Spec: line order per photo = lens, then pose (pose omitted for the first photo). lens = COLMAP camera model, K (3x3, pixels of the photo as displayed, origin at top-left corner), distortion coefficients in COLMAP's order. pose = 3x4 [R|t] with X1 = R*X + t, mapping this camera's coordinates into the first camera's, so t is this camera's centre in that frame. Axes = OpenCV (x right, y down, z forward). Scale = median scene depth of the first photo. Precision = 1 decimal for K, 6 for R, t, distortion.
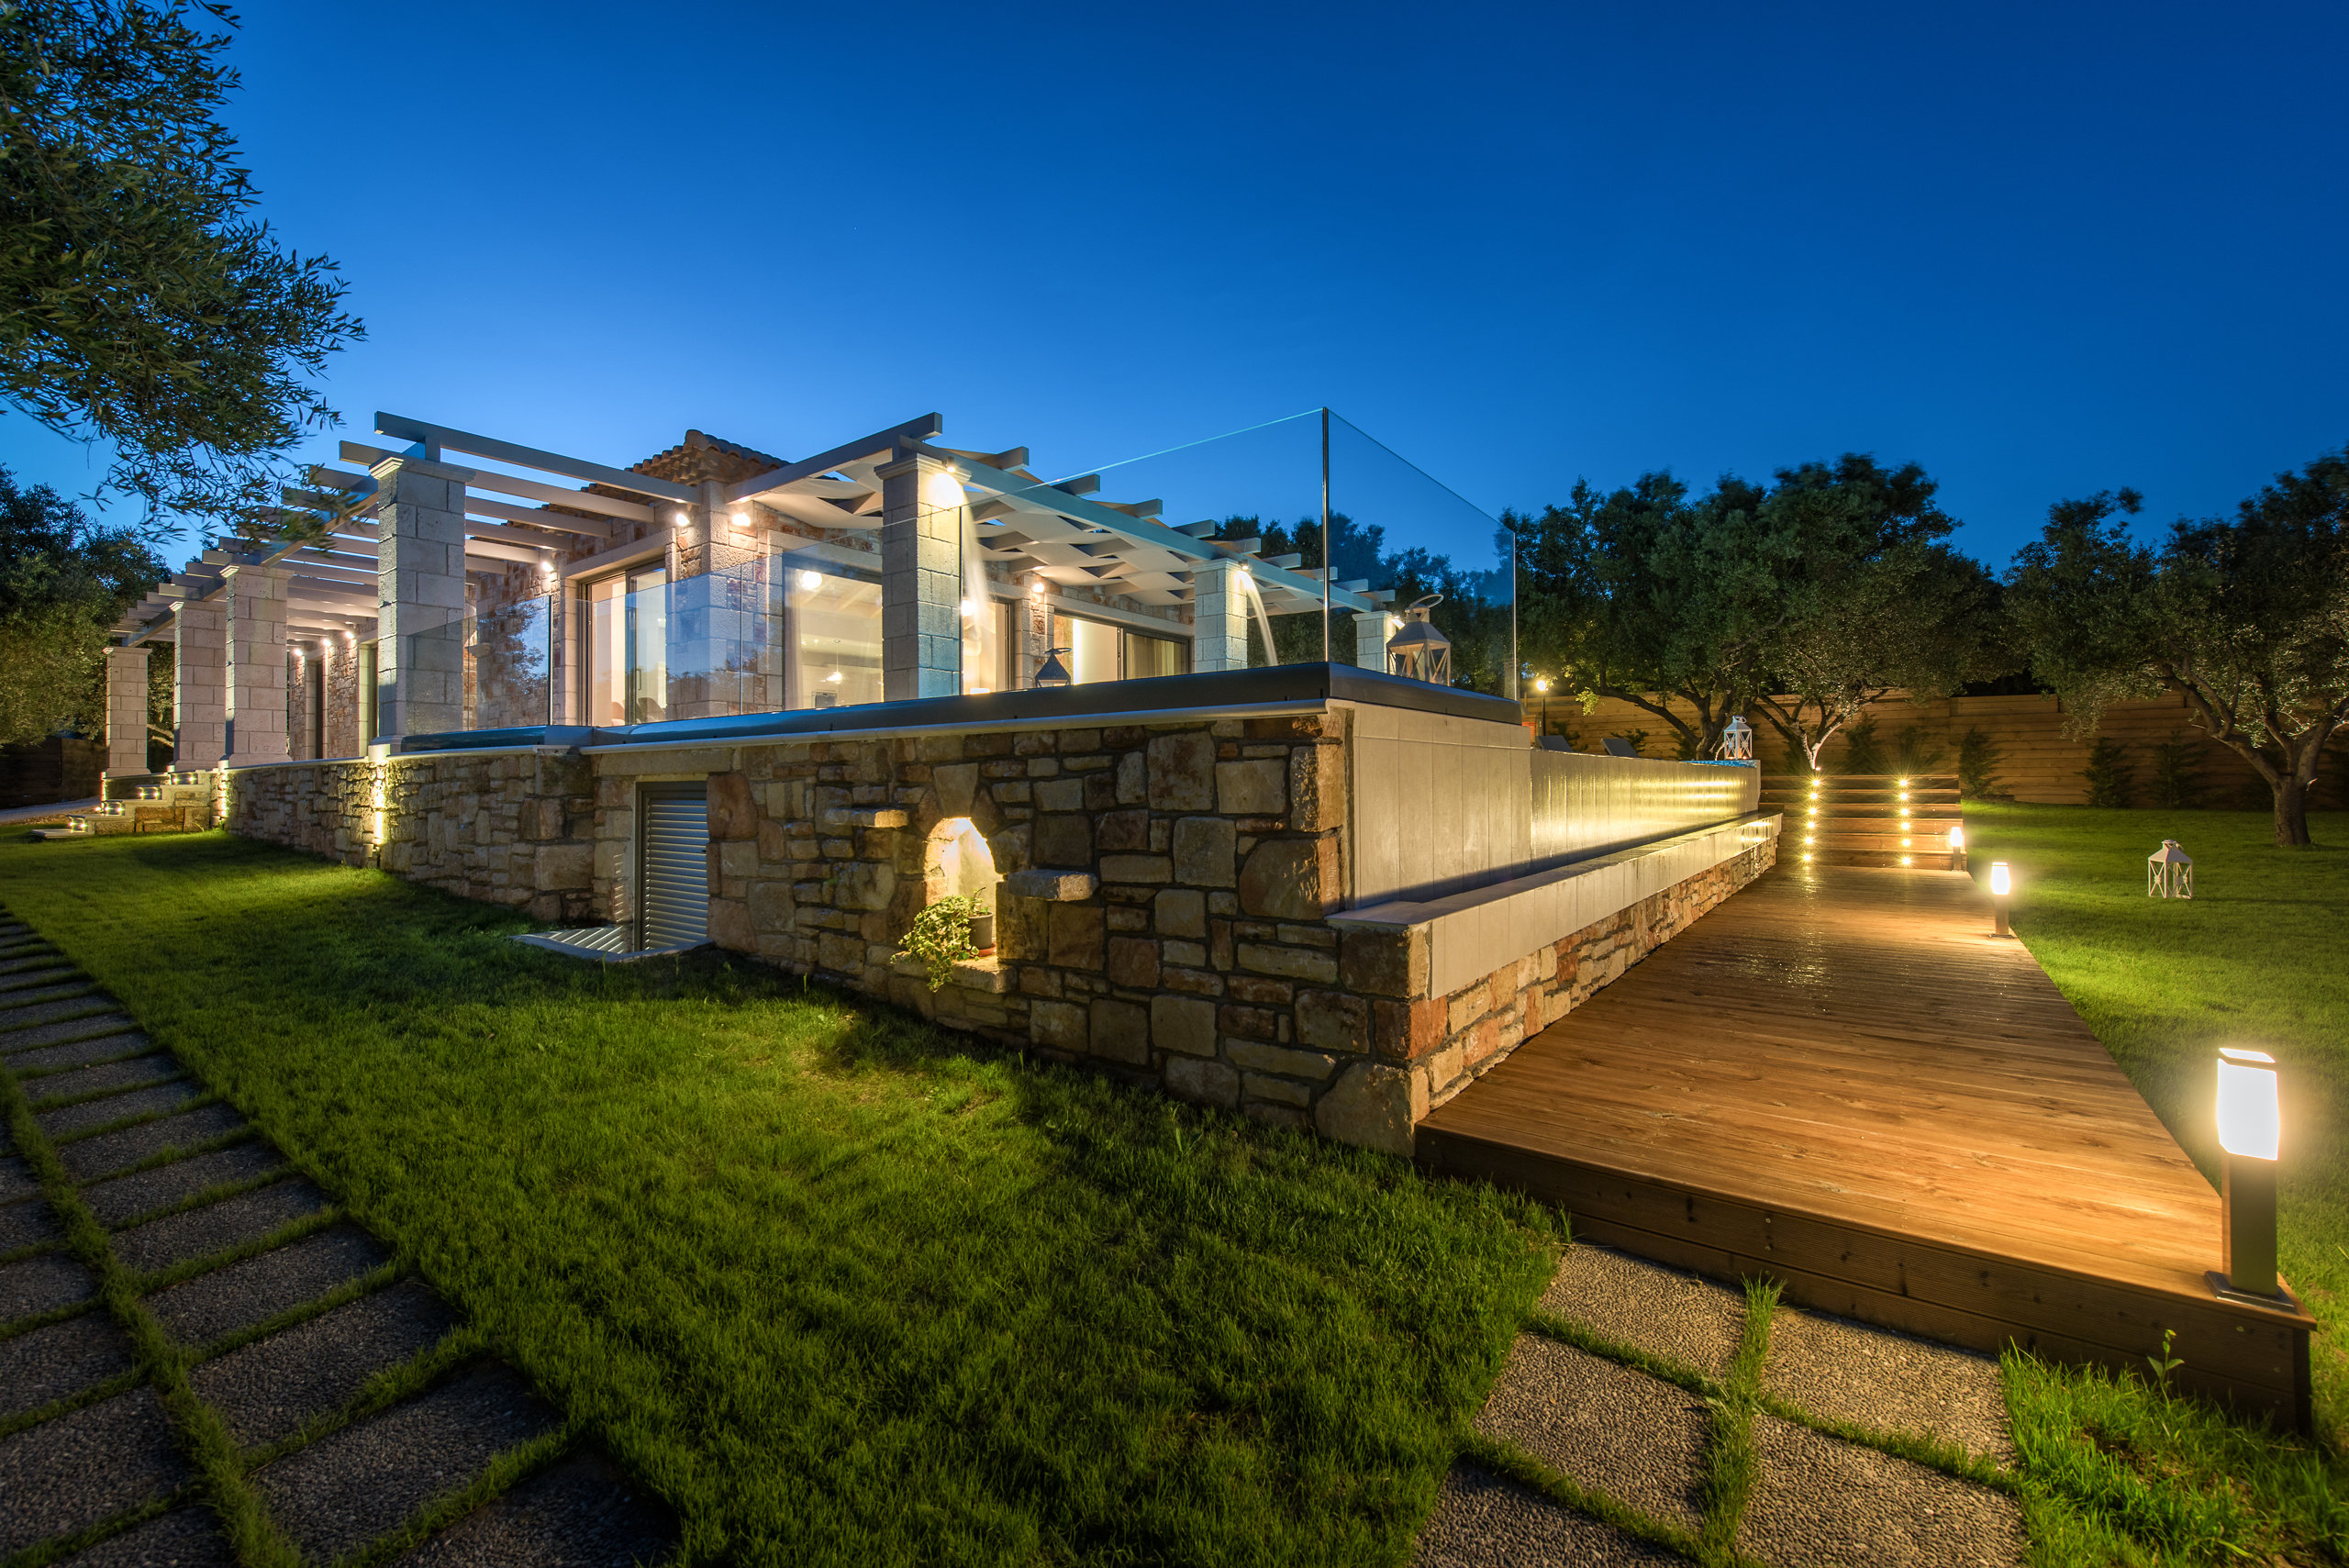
lens RADIAL K [[942.3, 0, 1177.9], [0, 942.3, 768.9], [0, 0, 1]] dist [0.009593, -0.000933]
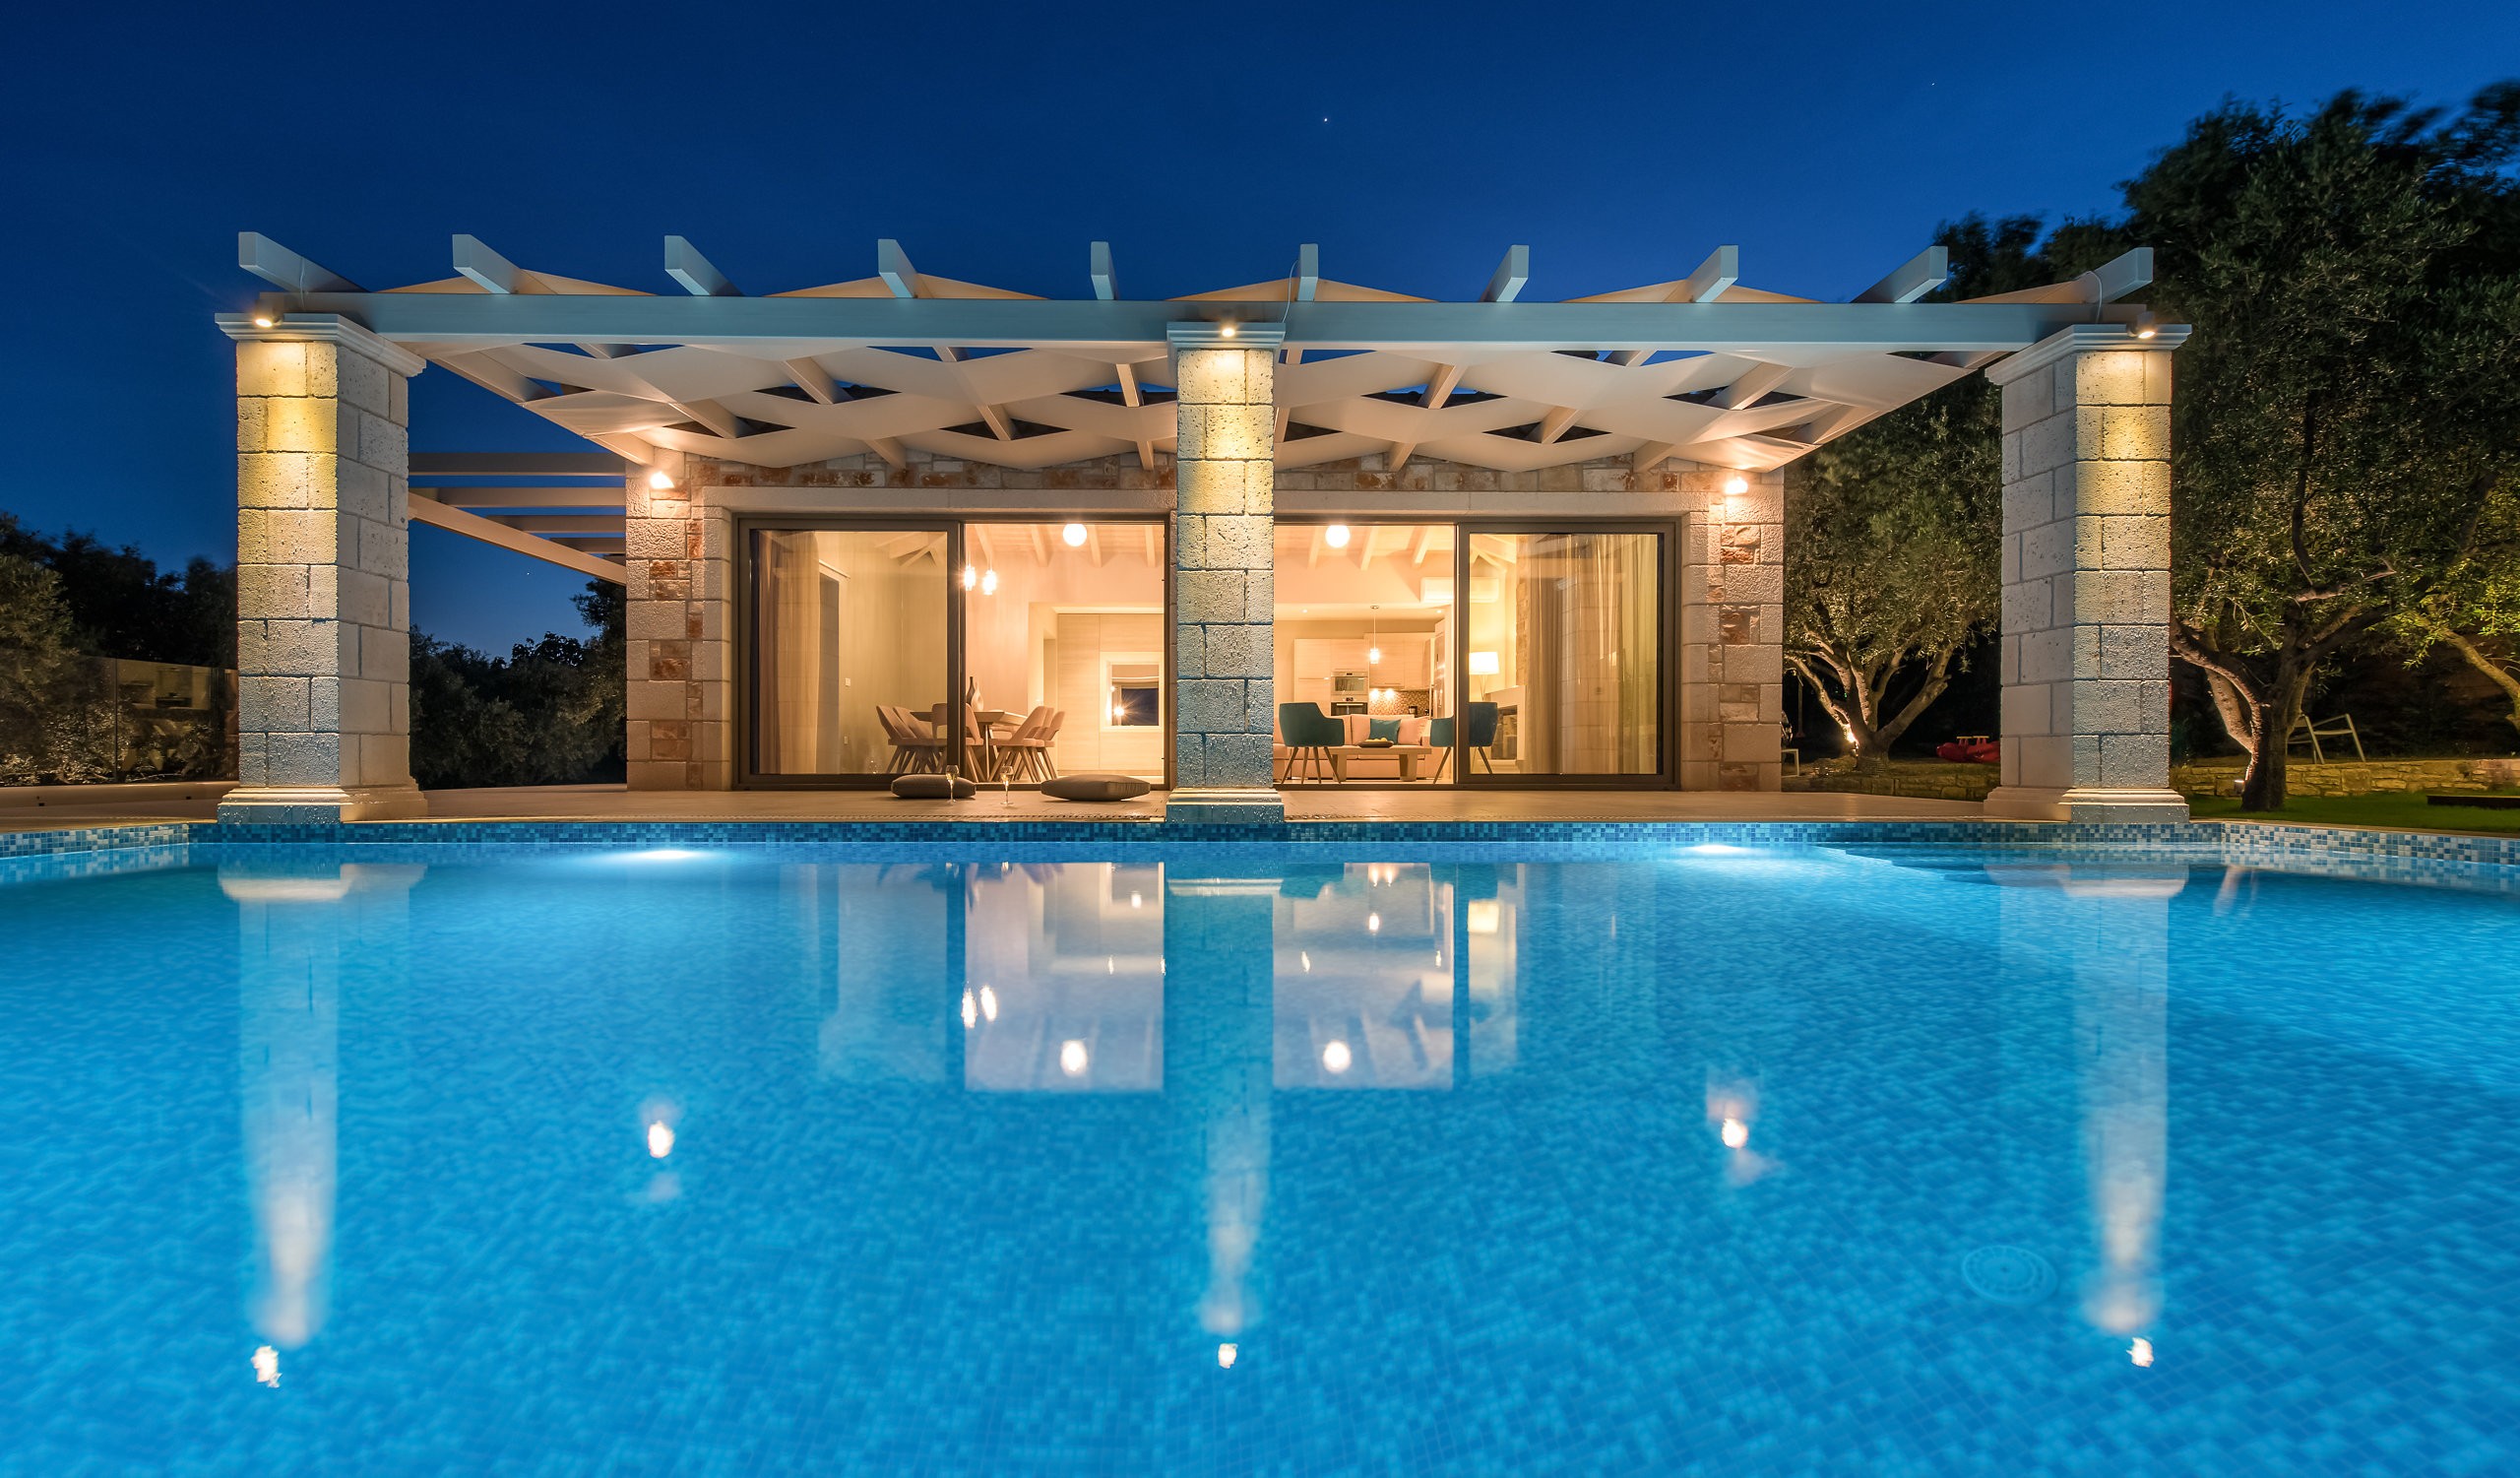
lens RADIAL K [[1009.1, 0, 1284.9], [0, 1009.1, 744.1], [0, 0, 1]] dist [0.015073, -0.000045]
pose [[0.594670, 0.002643, -0.803965, 0.375260], [0.006153, 0.999950, 0.007839, -0.040729], [0.803946, -0.009608, 0.594624, 0.680825]]
